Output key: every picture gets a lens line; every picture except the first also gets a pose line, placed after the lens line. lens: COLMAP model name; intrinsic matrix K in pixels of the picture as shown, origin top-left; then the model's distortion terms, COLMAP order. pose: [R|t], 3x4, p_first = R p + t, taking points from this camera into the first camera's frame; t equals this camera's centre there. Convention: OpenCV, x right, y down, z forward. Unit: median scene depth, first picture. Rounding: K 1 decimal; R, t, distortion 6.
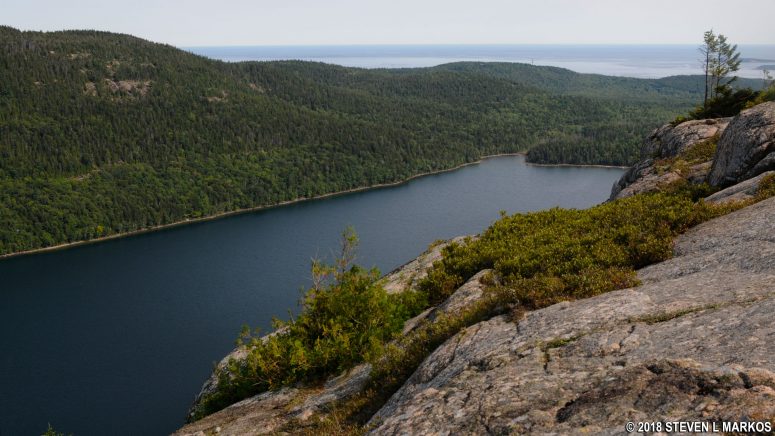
lens RADIAL K [[1022.4, 0, 386.3], [0, 1022.4, 216.9], [0, 0, 1]] dist [-0.062949, 0.000000]
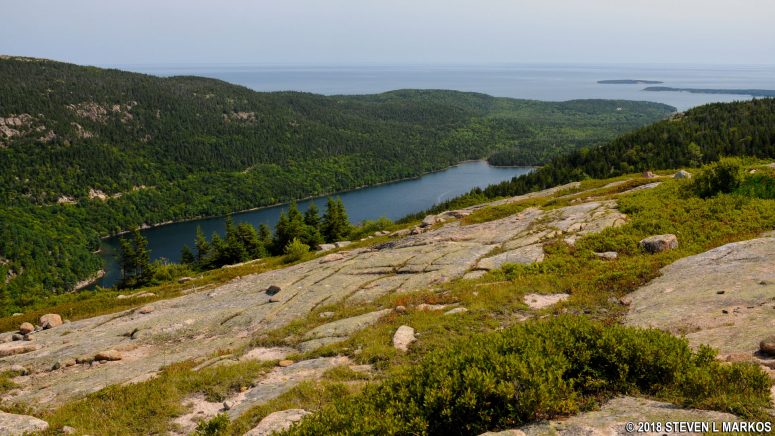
lens RADIAL K [[1022.4, 0, 390.6], [0, 1022.4, 218.4], [0, 0, 1]] dist [-0.062949, 0.000000]
pose [[0.994629, -0.011974, 0.102808, -0.129964], [0.013566, 0.999799, -0.014794, 0.036347], [-0.102611, 0.016110, 0.994591, -0.384431]]
